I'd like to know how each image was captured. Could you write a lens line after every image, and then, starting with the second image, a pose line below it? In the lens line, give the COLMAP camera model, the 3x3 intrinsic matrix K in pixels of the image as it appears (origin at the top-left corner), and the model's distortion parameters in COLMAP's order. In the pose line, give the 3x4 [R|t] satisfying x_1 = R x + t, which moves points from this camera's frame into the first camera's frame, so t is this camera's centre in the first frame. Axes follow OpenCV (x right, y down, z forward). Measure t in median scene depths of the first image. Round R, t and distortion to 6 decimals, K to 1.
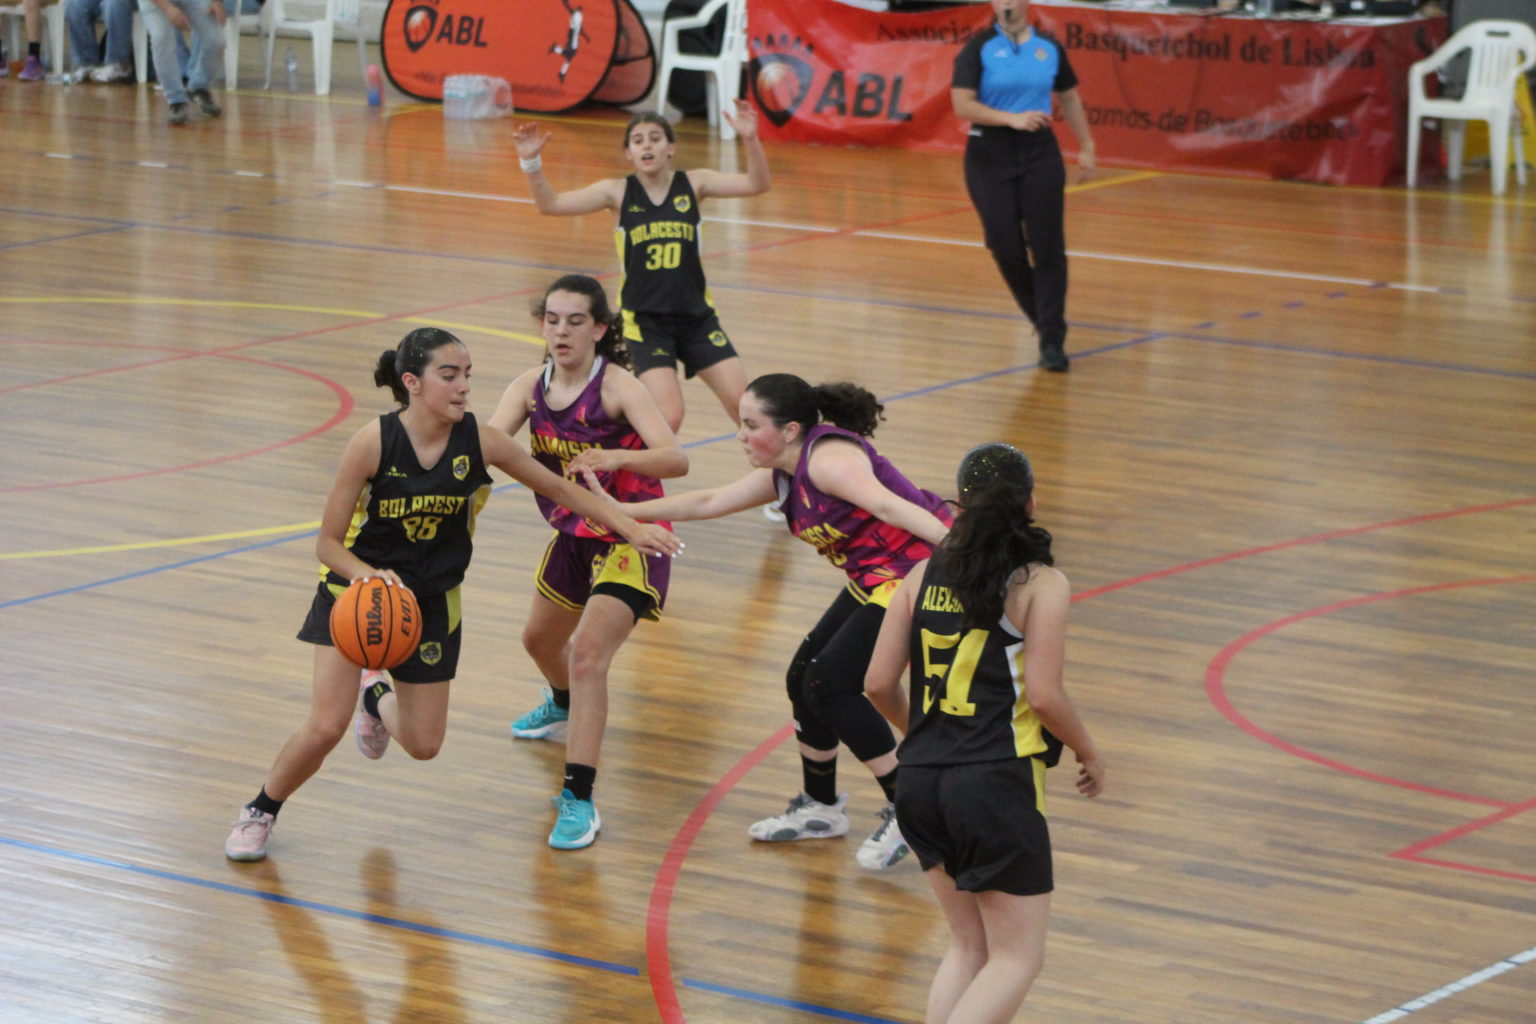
lens RADIAL K [[5492.3, 0, 768.0], [0, 5492.3, 512.0], [0, 0, 1]] dist [-0.055467, -1.032270]
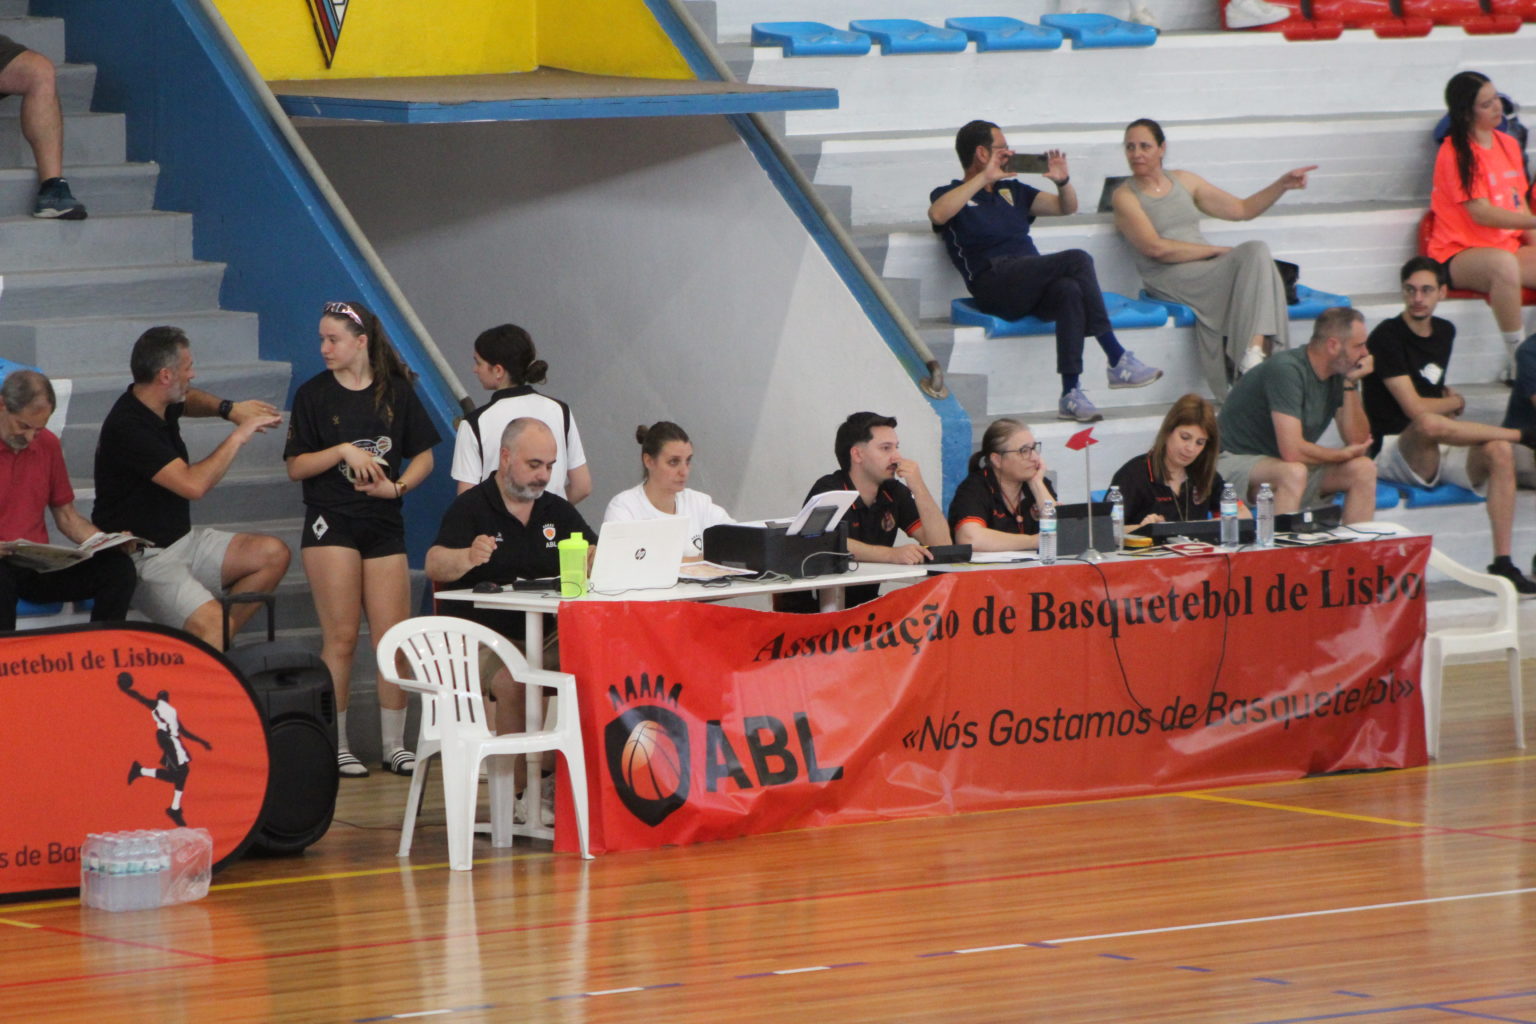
lens RADIAL K [[9191.5, 0, 768.0], [0, 9191.5, 512.0], [0, 0, 1]] dist [0.847369, -15.611422]
pose [[0.254579, -0.081848, 0.963582, -1.029974], [0.184108, 0.982290, 0.034796, -0.144275], [-0.949365, 0.168545, 0.265139, 0.739186]]
